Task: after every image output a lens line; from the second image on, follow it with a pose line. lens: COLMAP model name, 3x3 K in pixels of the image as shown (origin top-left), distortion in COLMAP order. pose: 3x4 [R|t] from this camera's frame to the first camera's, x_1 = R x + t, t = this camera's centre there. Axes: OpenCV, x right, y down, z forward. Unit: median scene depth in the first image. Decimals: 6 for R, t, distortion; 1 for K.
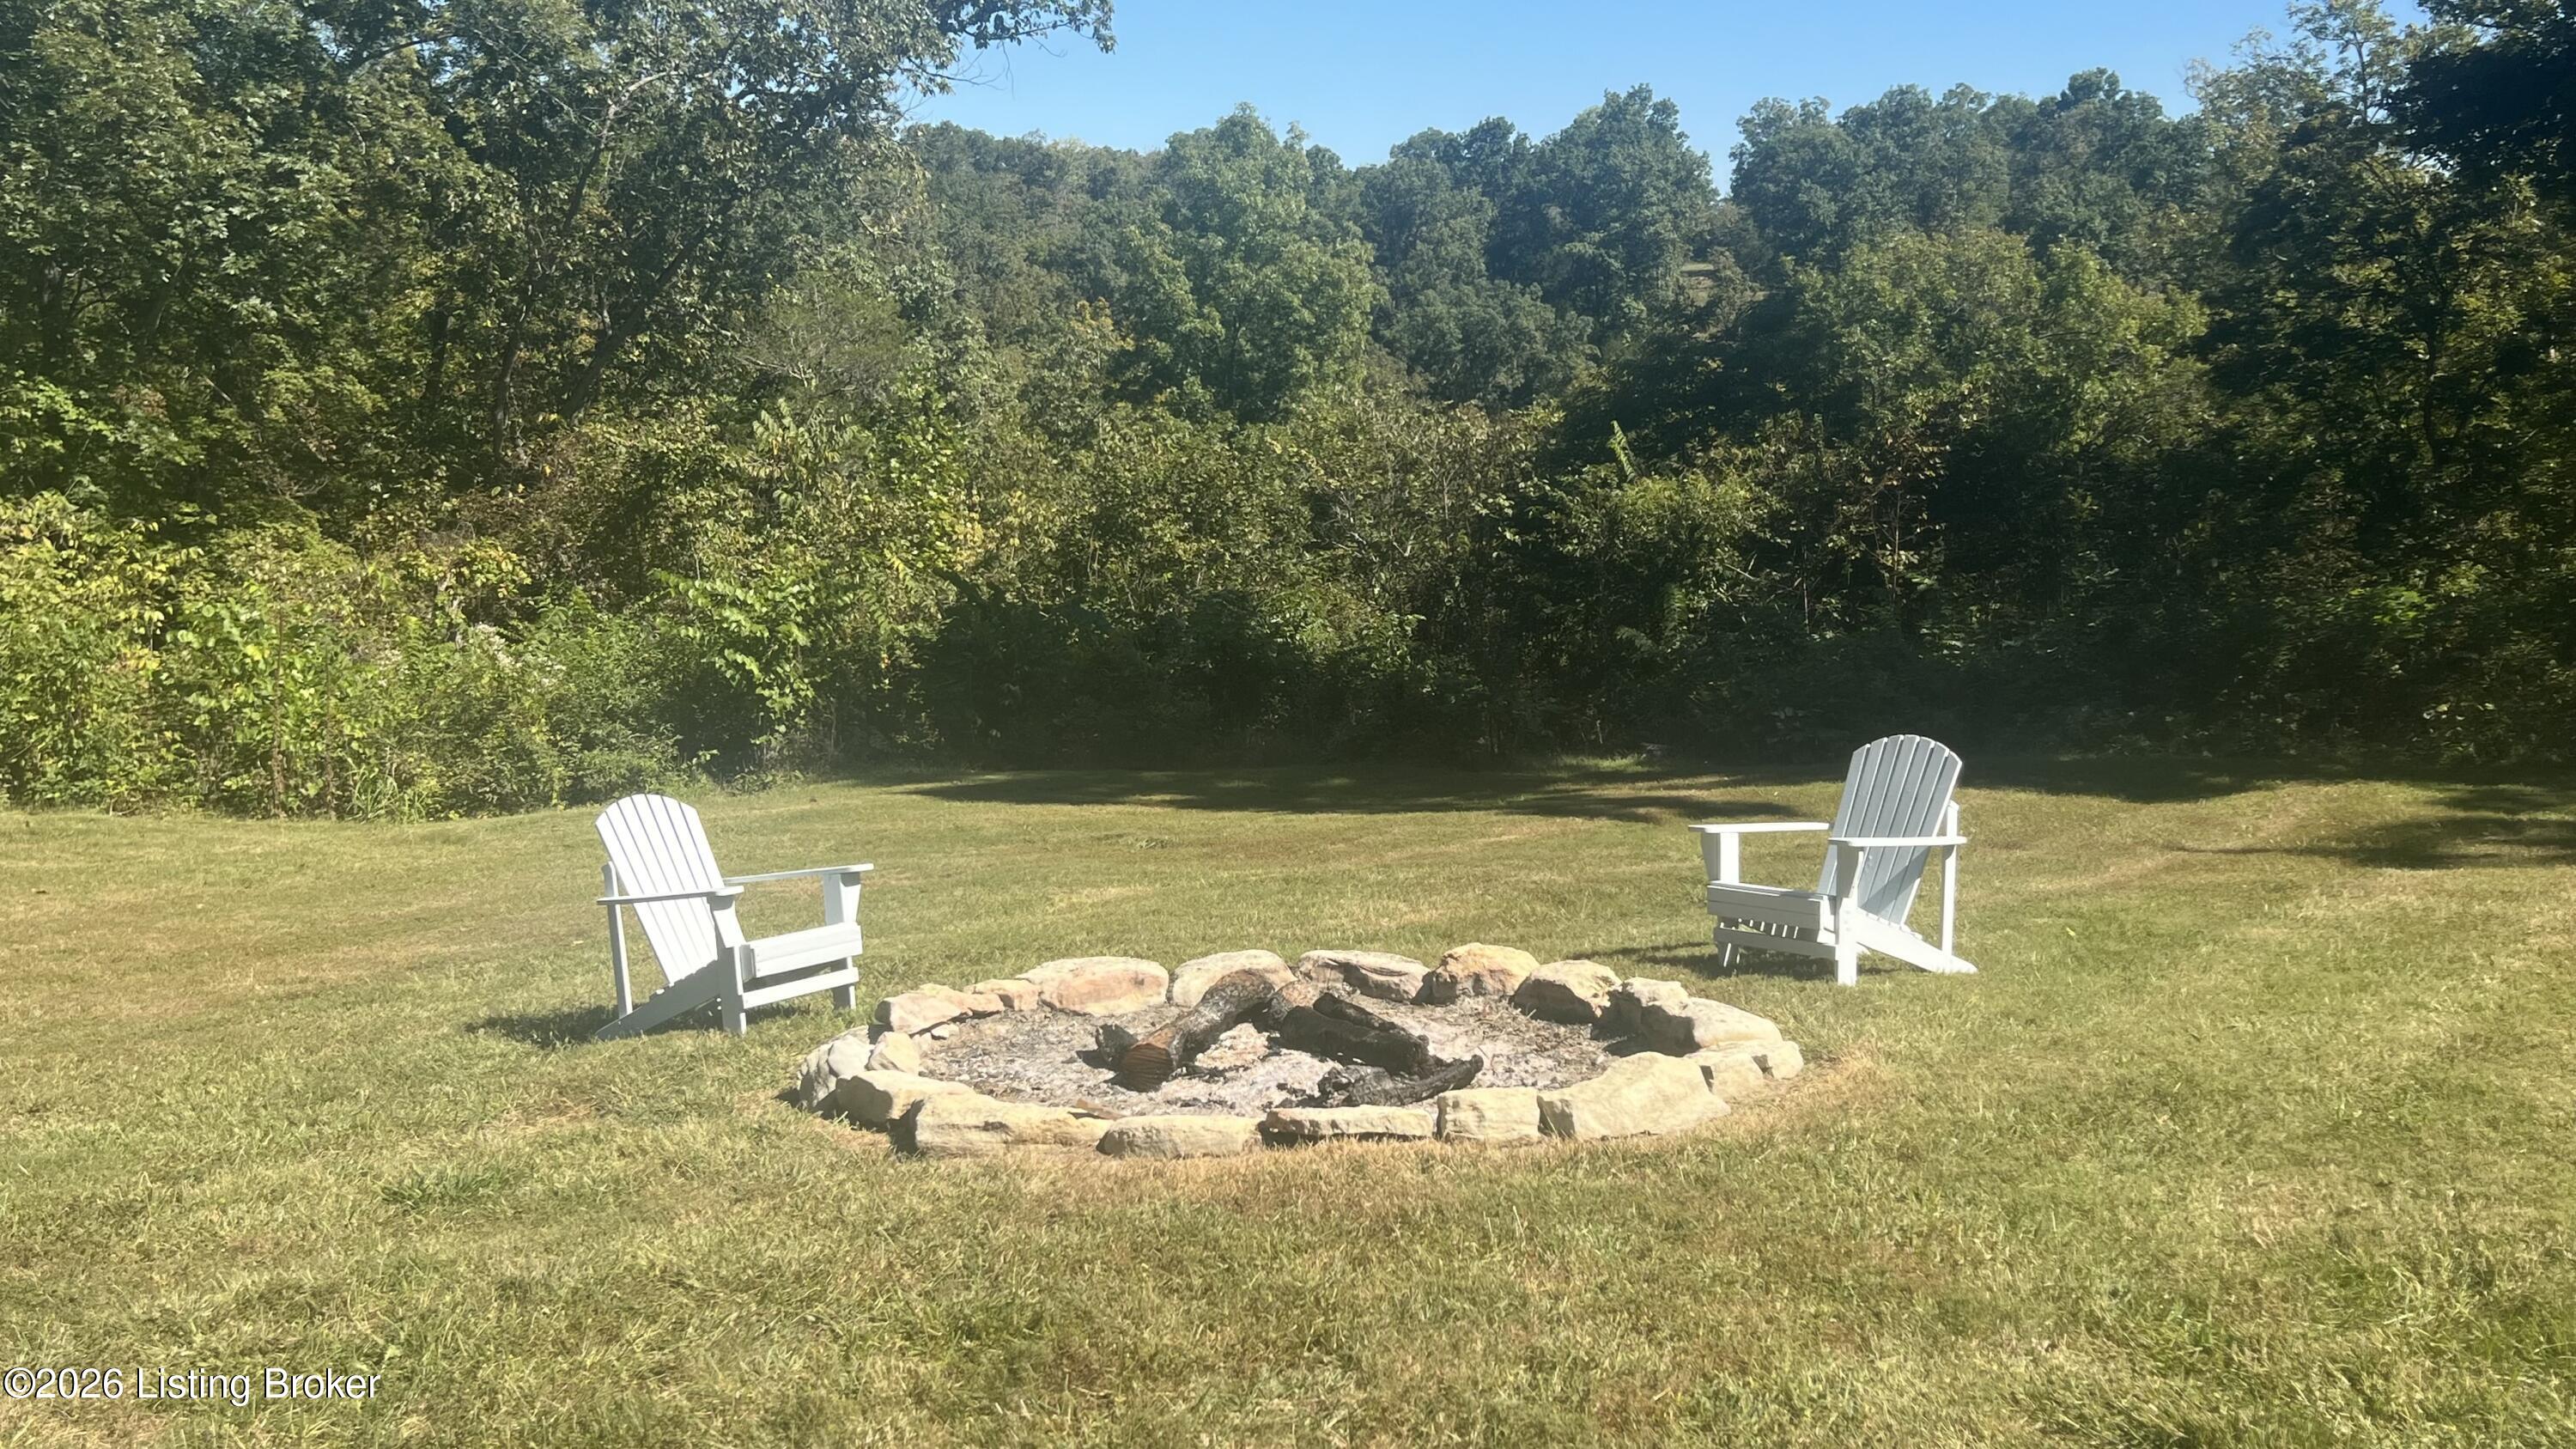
lens RADIAL K [[2385.2, 0, 1284.5], [0, 2385.2, 728.4], [0, 0, 1]] dist [0.051207, 0.000000]
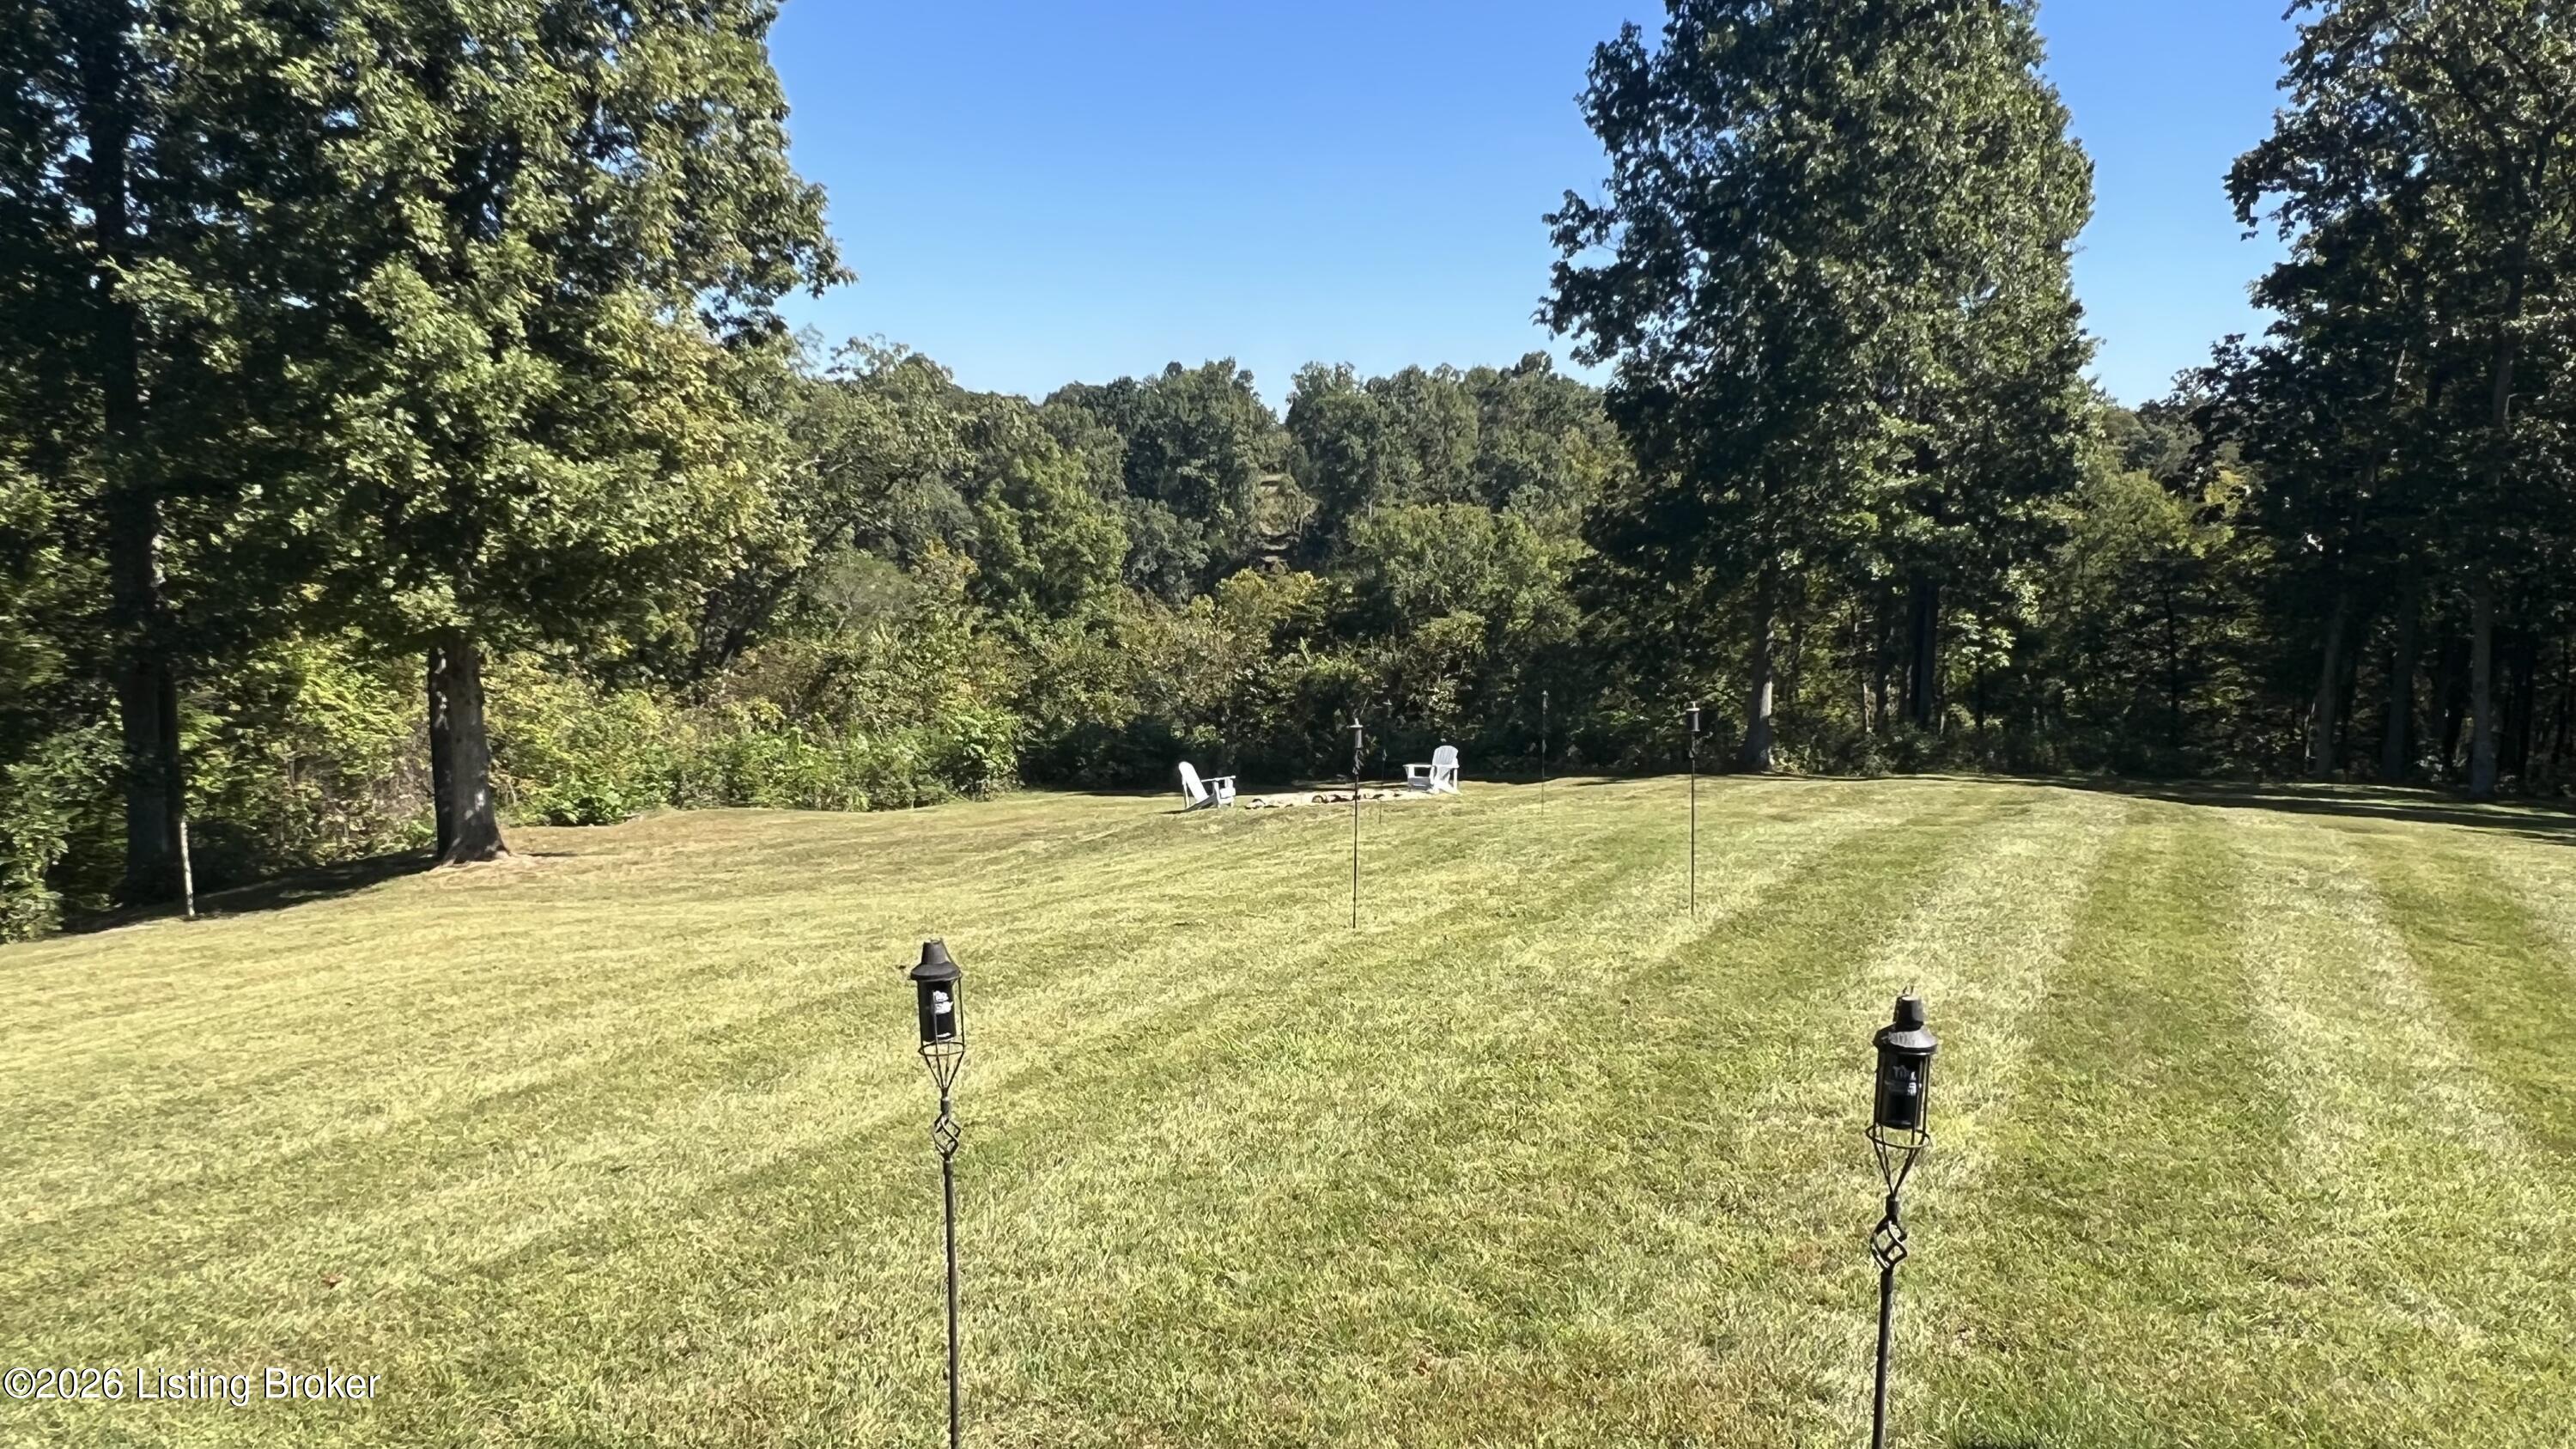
lens RADIAL K [[1901.8, 0, 1298.5], [0, 1901.8, 740.5], [0, 0, 1]] dist [0.013966, 0.000462]
pose [[0.981442, -0.015382, 0.191144, -0.170442], [0.023700, 0.998865, -0.041311, 0.032083], [-0.190291, 0.045075, 0.980692, -0.599592]]
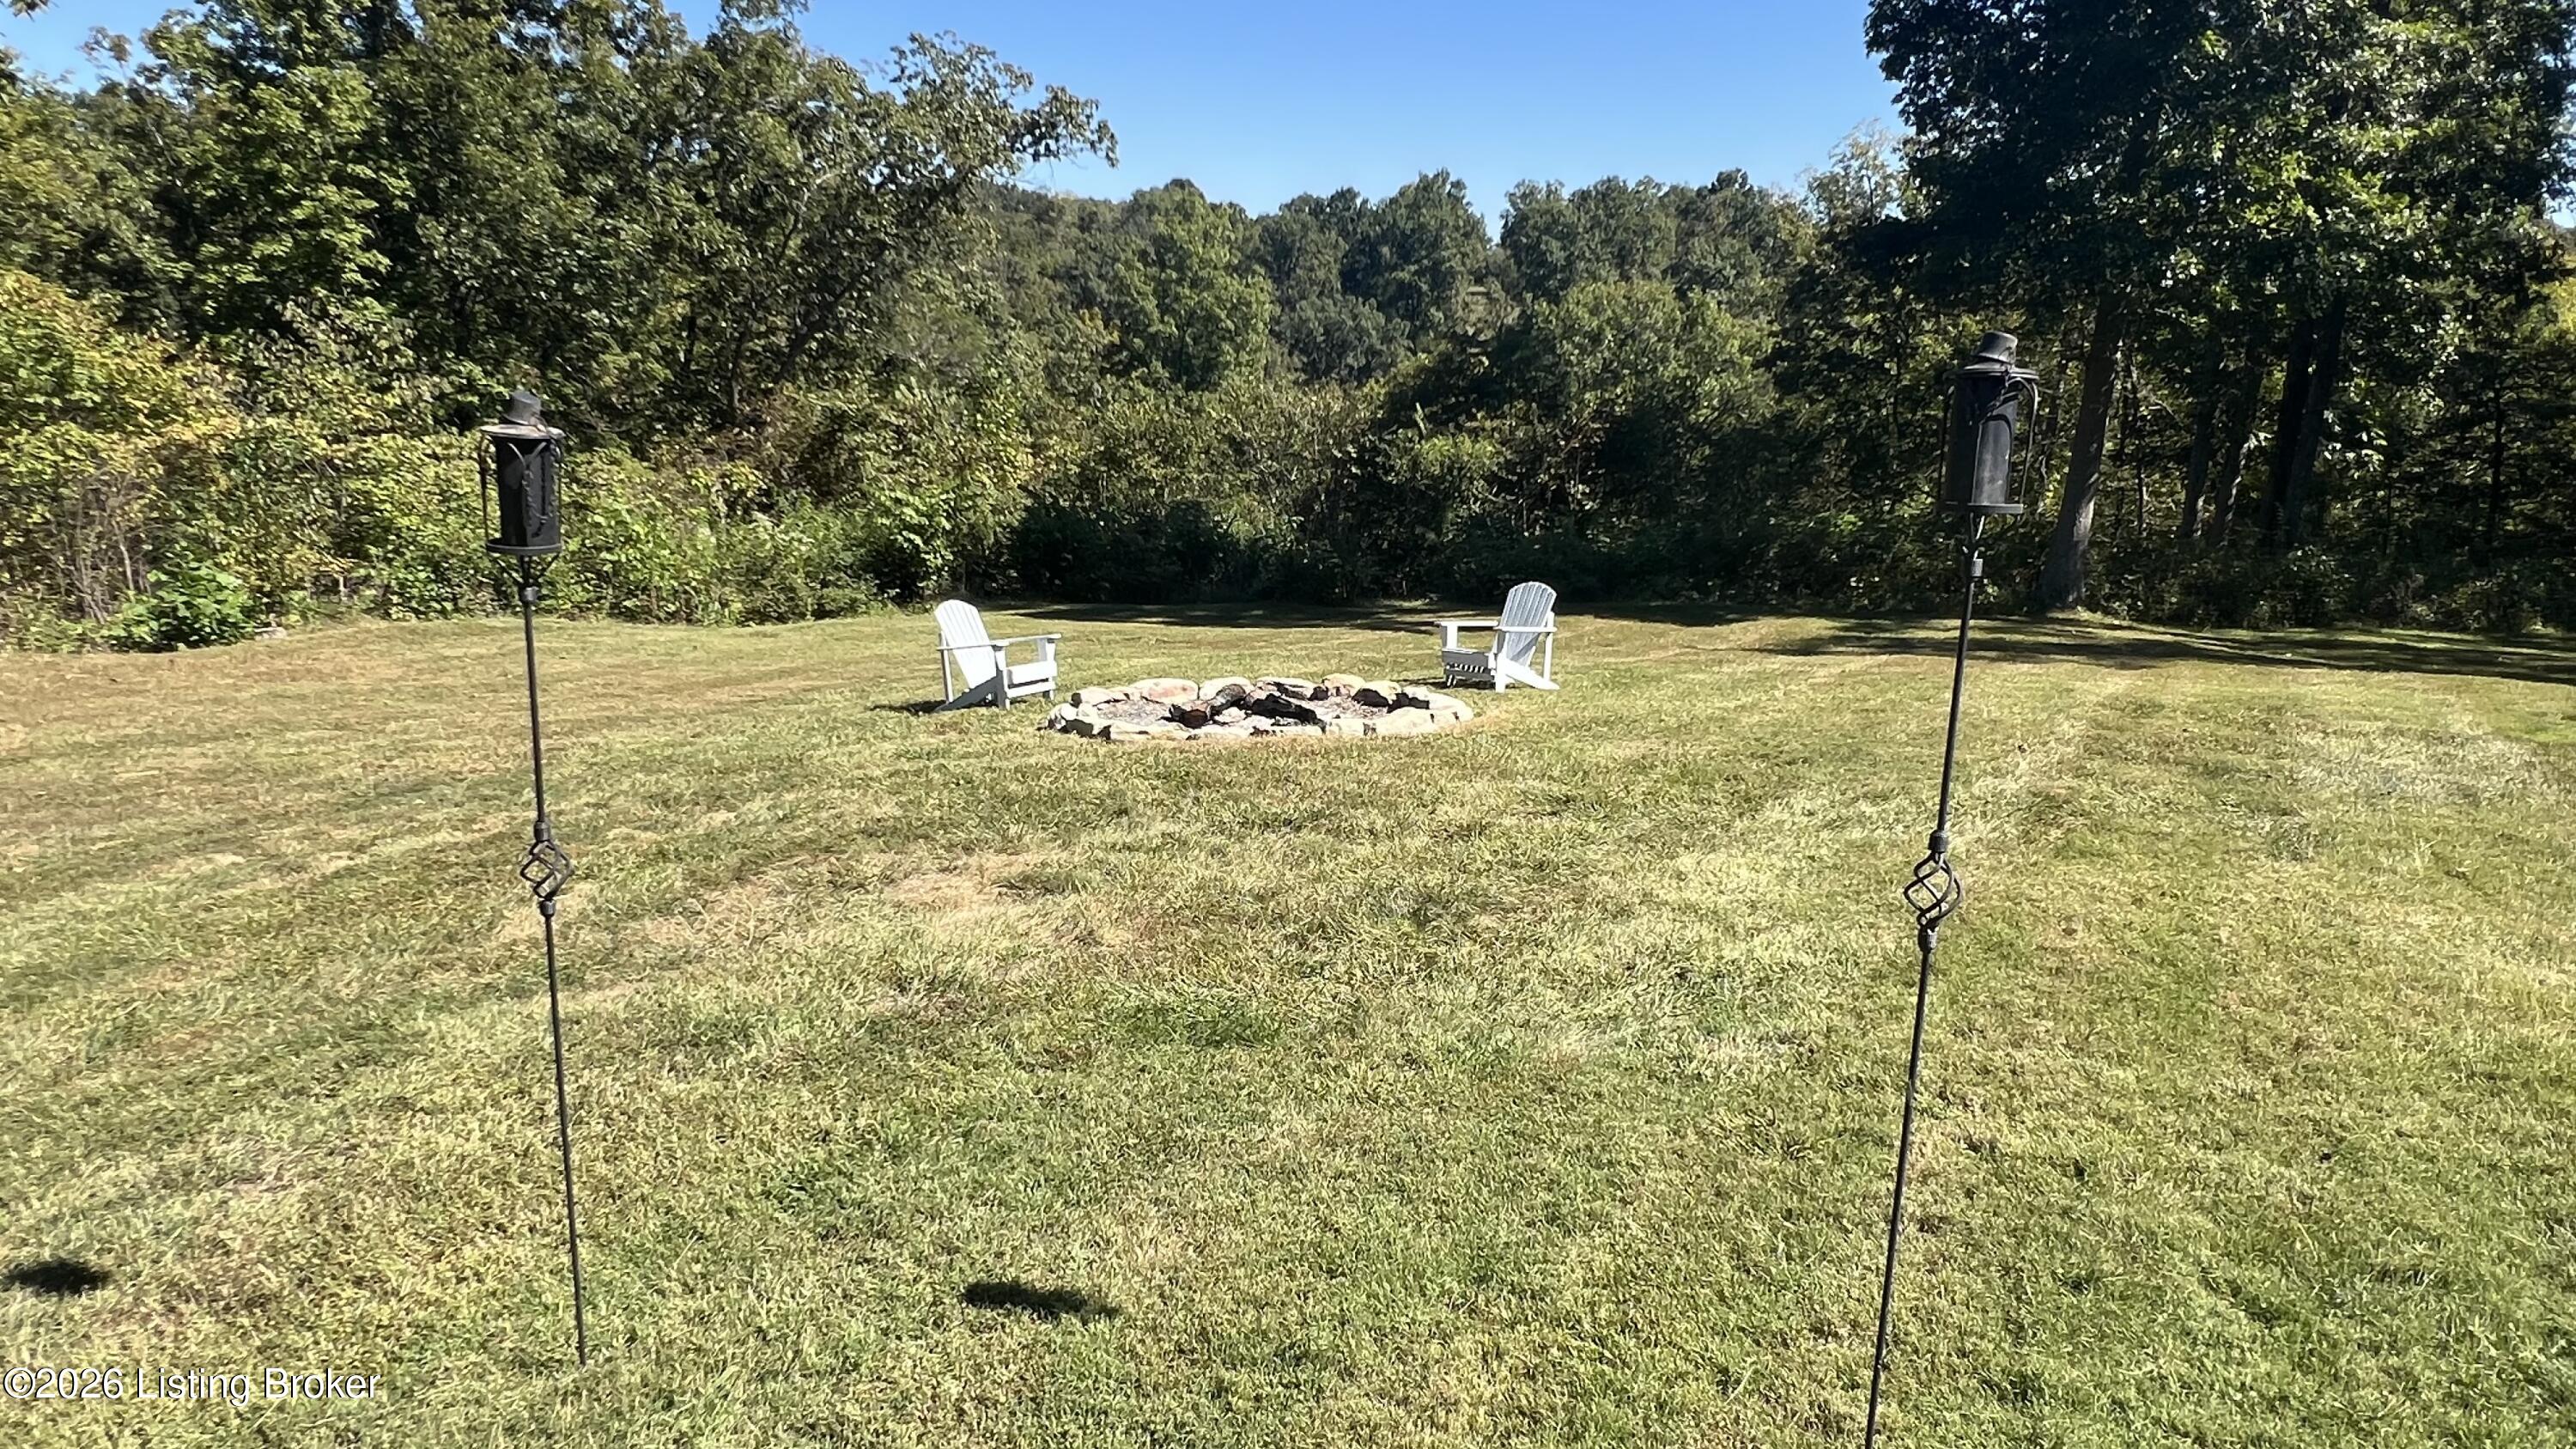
lens RADIAL K [[1558.4, 0, 1307.3], [0, 1558.4, 730.3], [0, 0, 1]] dist [-0.009860, 0.001321]
pose [[0.997711, 0.008606, 0.067072, -0.009618], [-0.014684, 0.995774, 0.090656, 0.002661], [-0.066008, -0.091433, 0.993621, -0.096222]]
